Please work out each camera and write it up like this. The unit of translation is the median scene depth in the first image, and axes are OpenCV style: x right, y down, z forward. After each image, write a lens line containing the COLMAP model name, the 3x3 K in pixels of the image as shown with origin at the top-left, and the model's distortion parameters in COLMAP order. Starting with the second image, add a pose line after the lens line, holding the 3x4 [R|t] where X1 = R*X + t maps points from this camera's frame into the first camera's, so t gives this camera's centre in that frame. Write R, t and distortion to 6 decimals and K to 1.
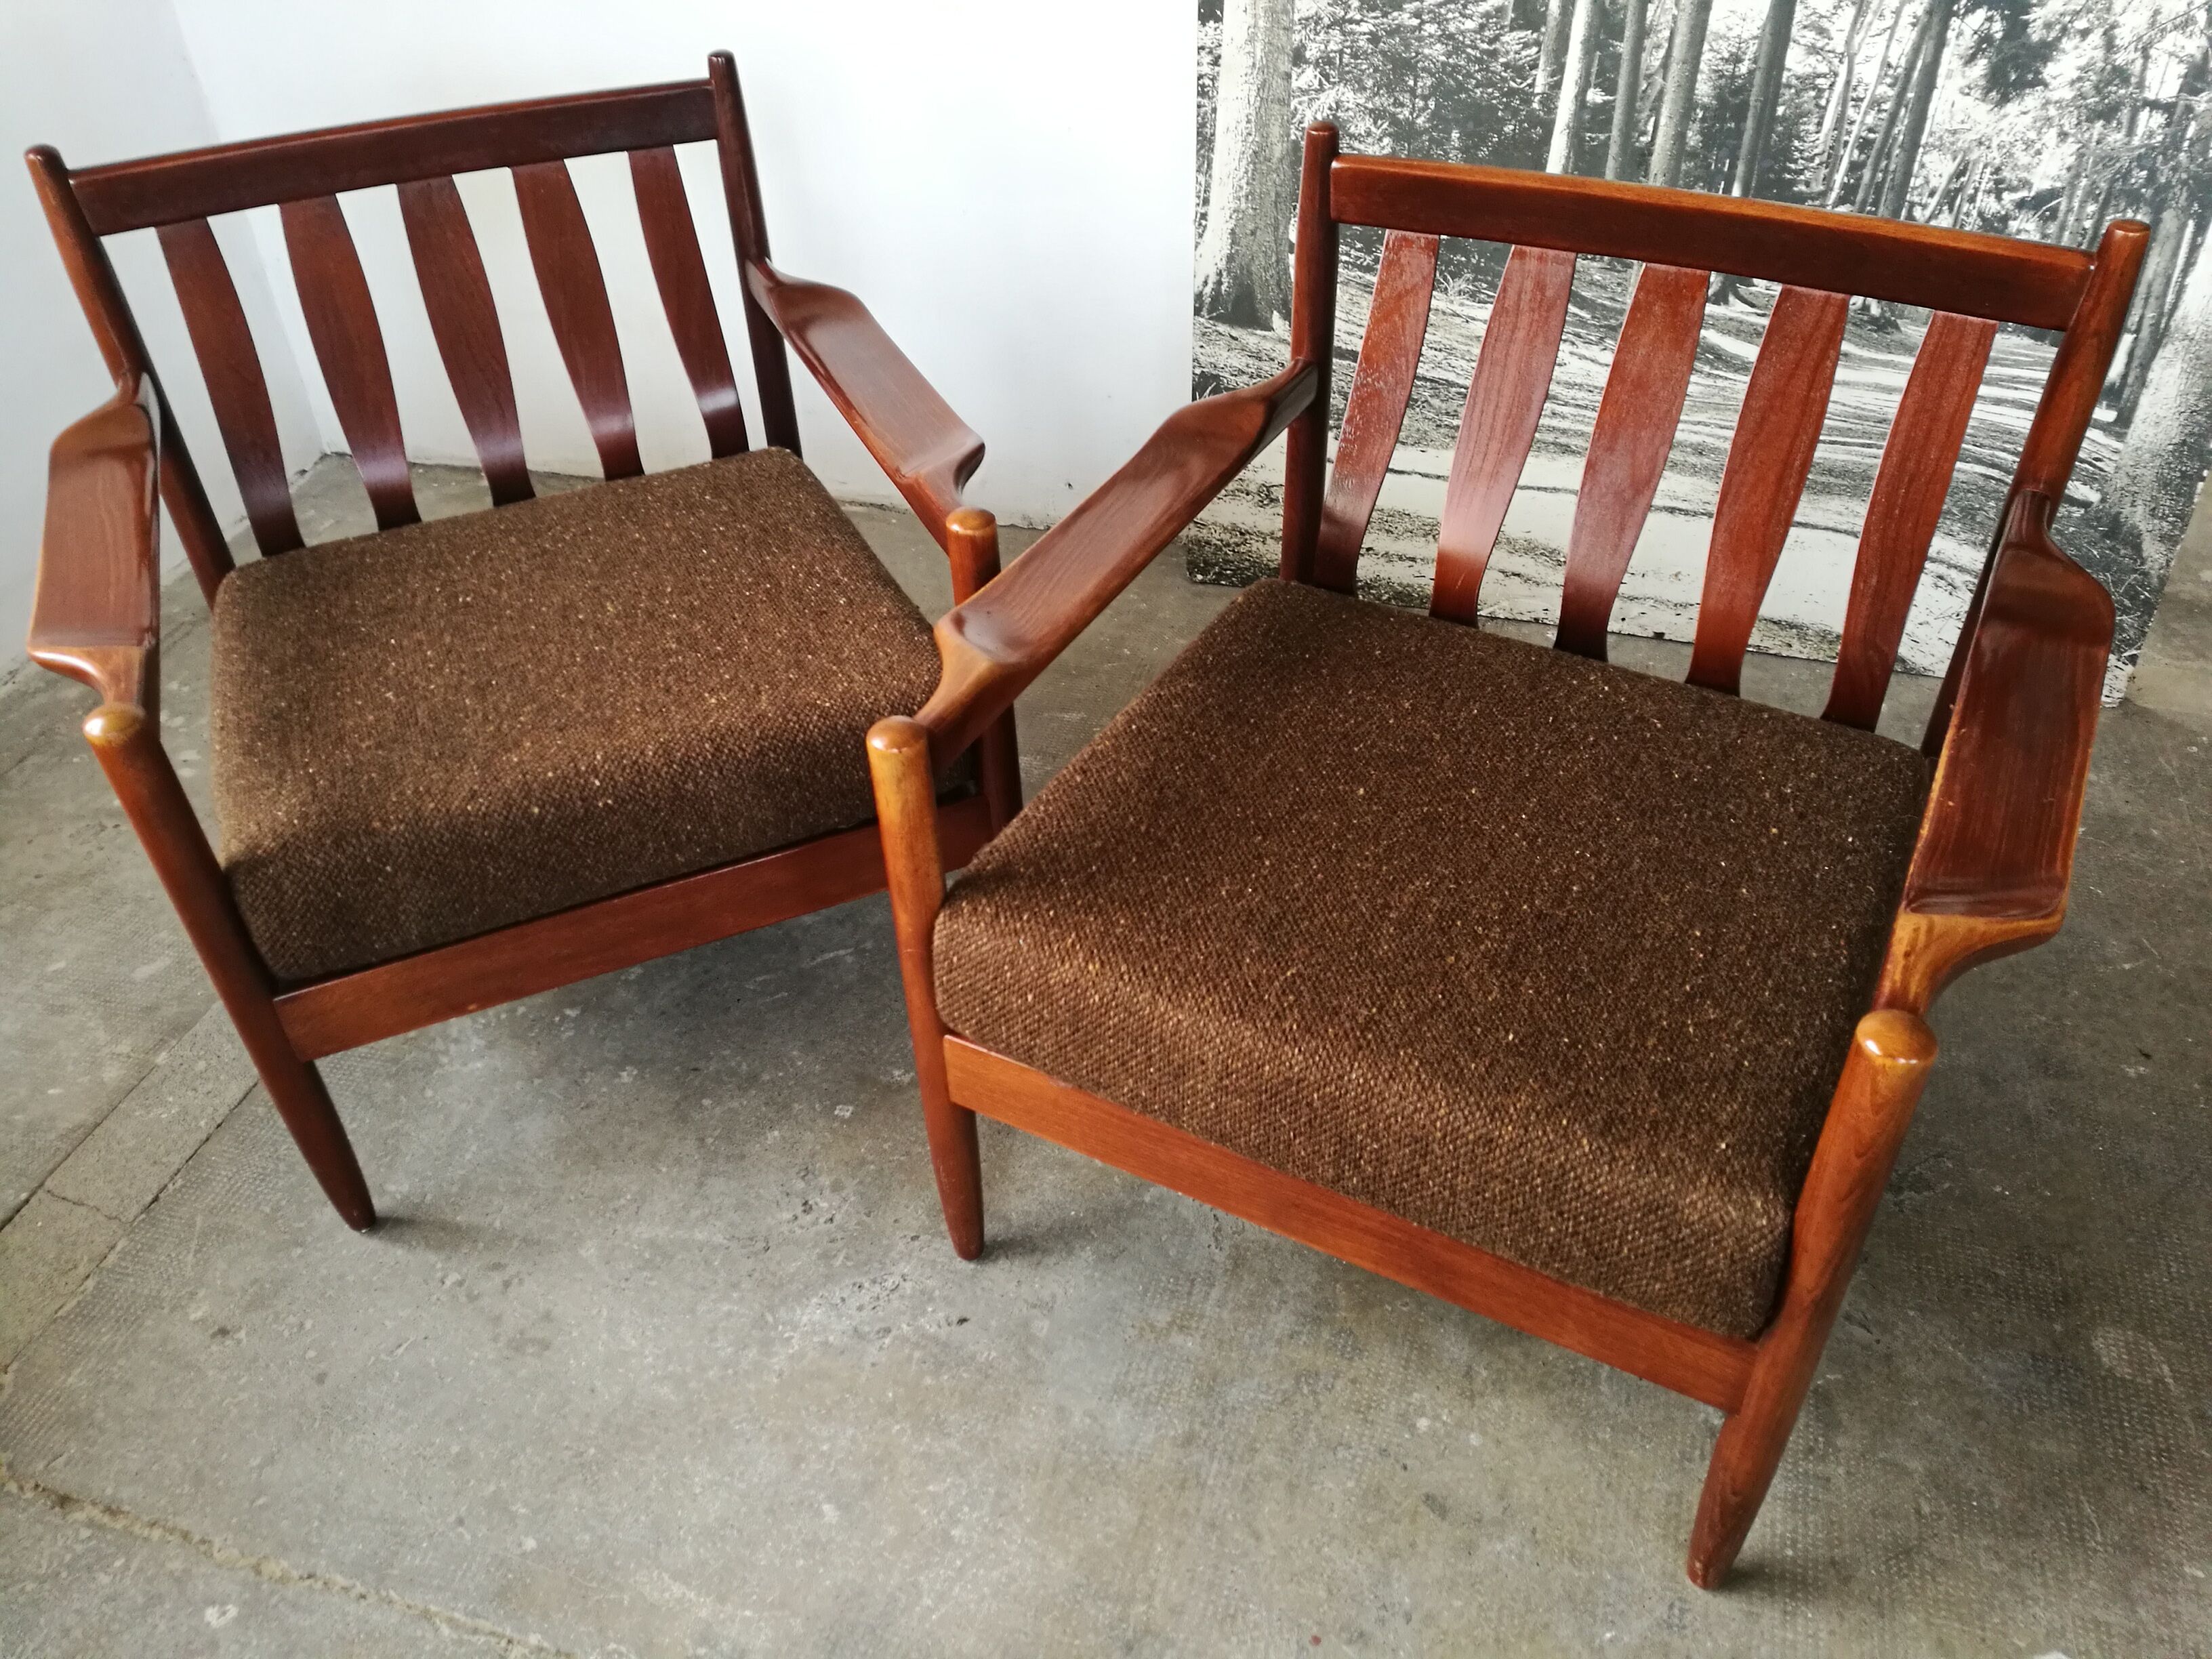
lens RADIAL K [[1751.2, 0, 1106.9], [0, 1751.2, 852.6], [0, 0, 1]] dist [-0.032985, 0.055182]
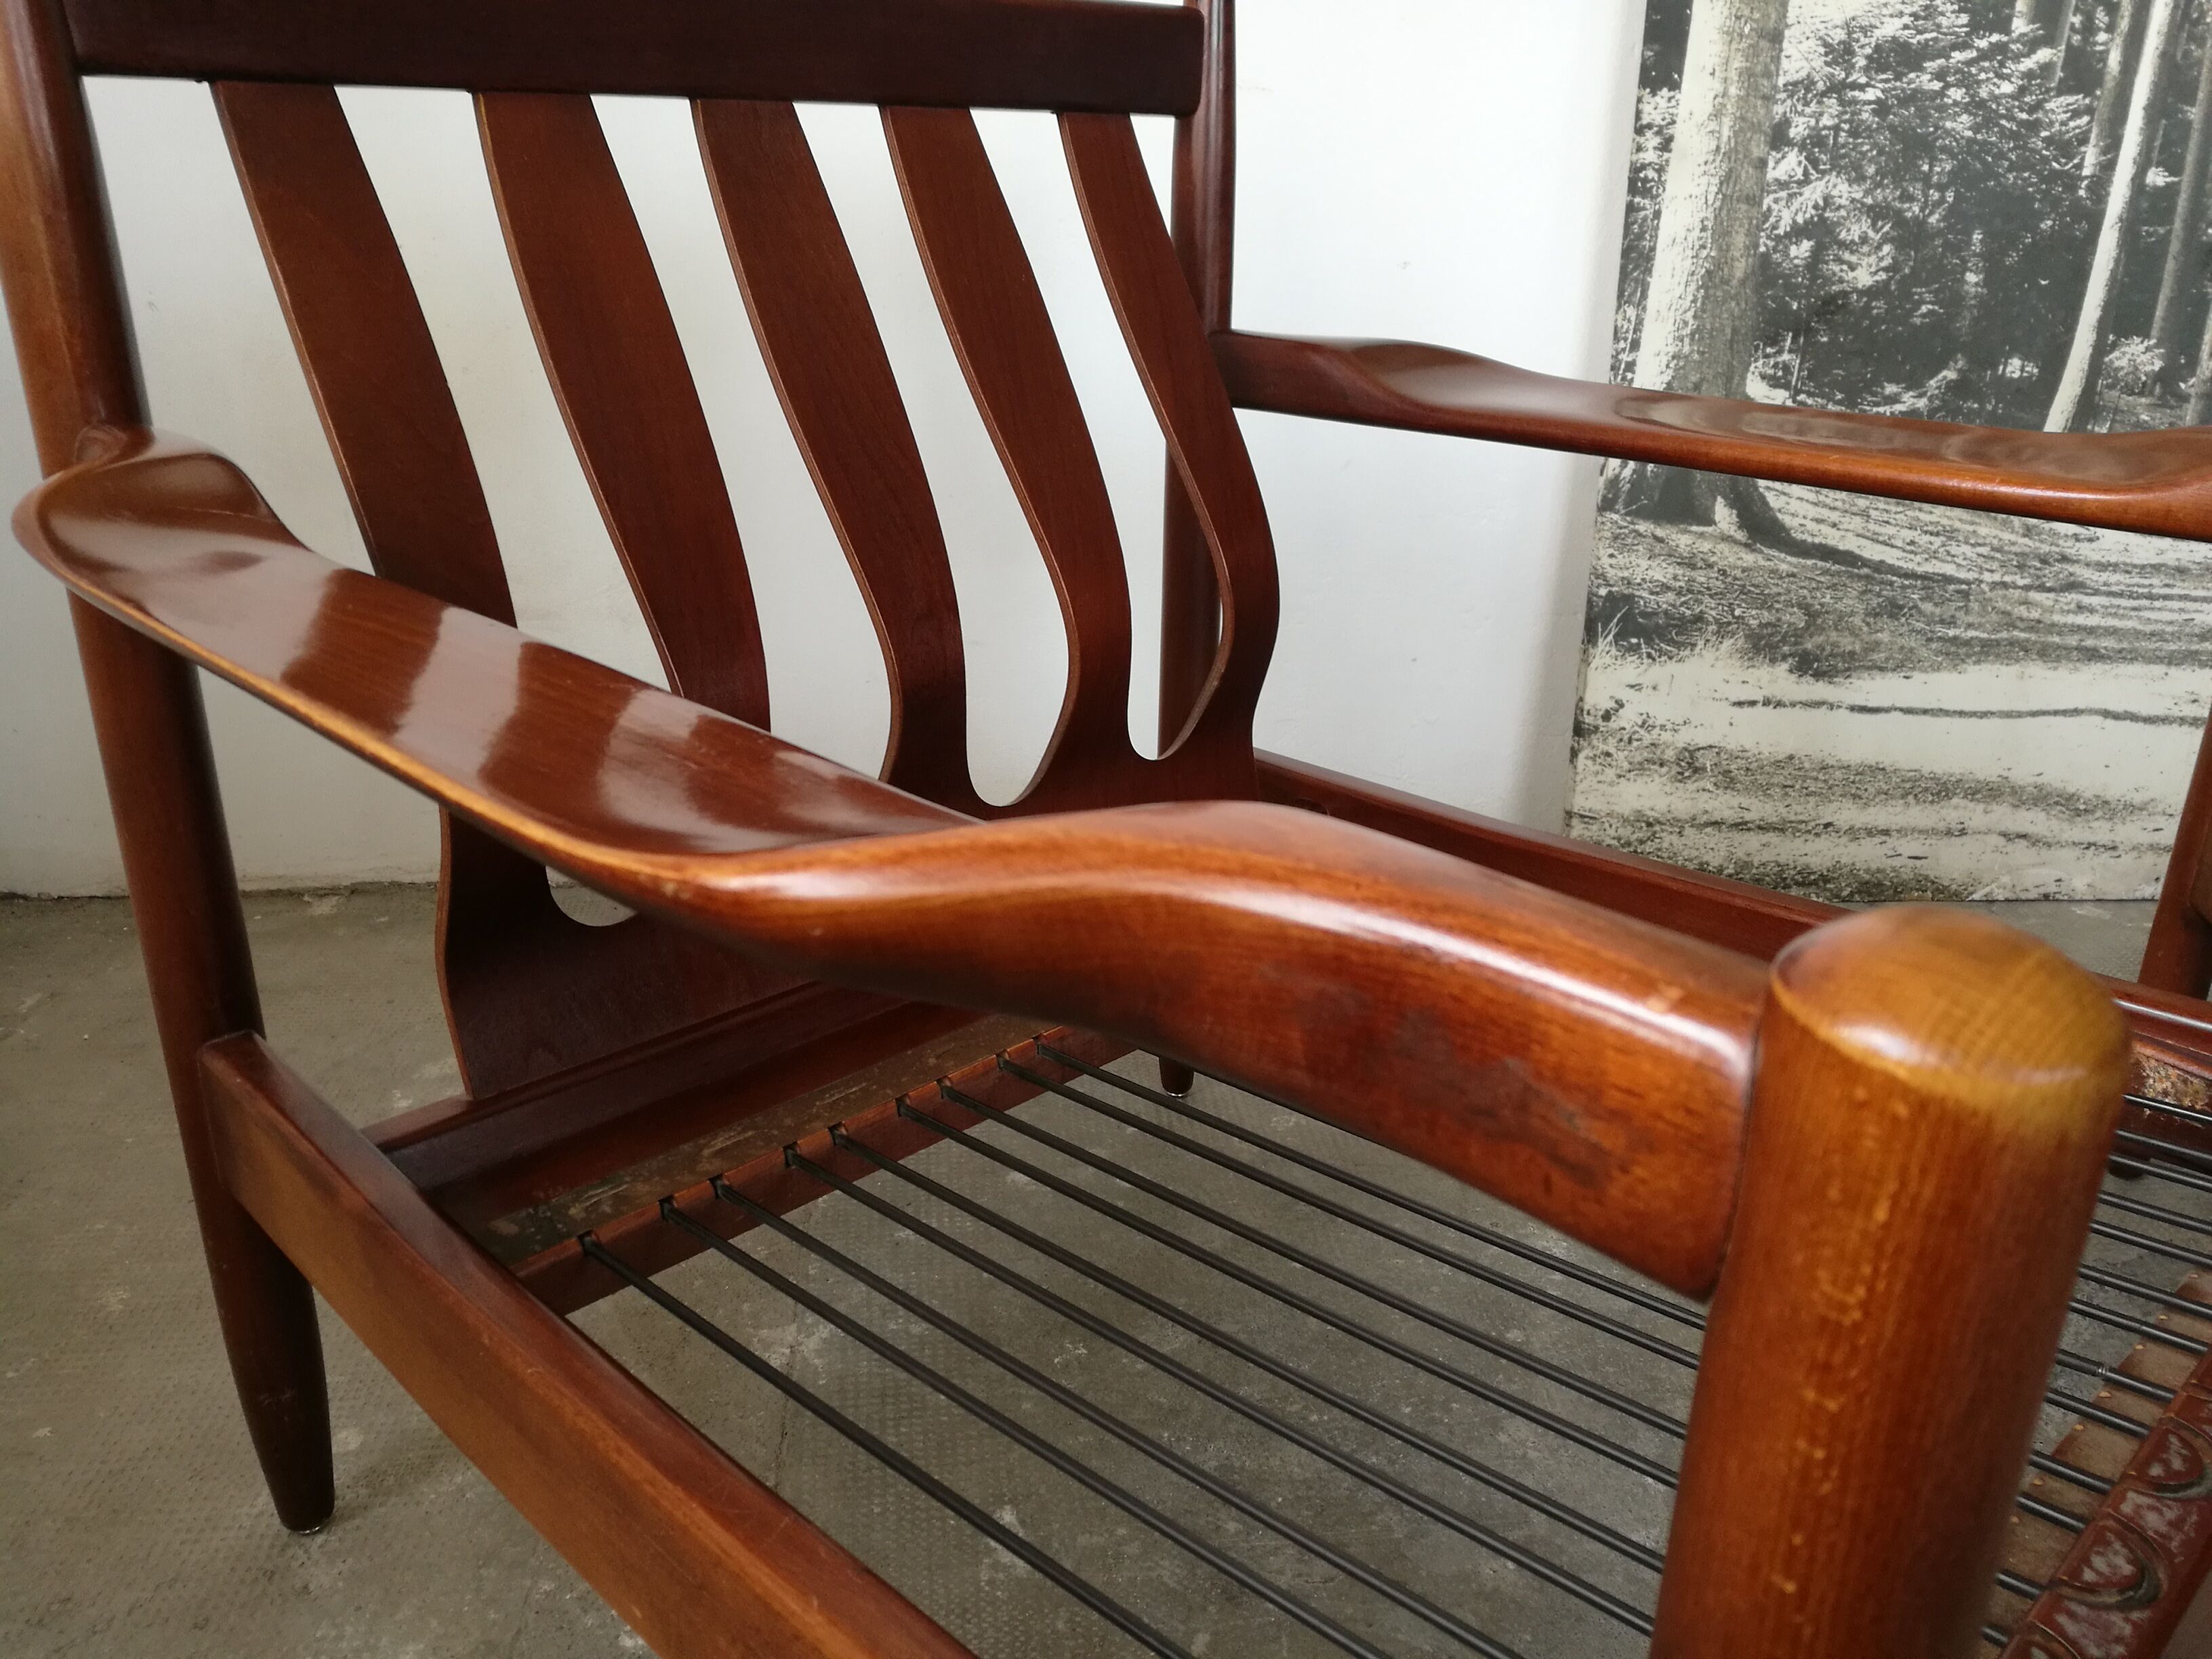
lens RADIAL K [[1751.2, 0, 1098.9], [0, 1751.2, 843.8], [0, 0, 1]] dist [-0.032985, 0.055182]
pose [[0.929909, -0.083189, 0.358258, -0.497228], [0.189045, 0.943670, -0.271568, -0.039236], [-0.315486, 0.320260, 0.893254, 0.605379]]
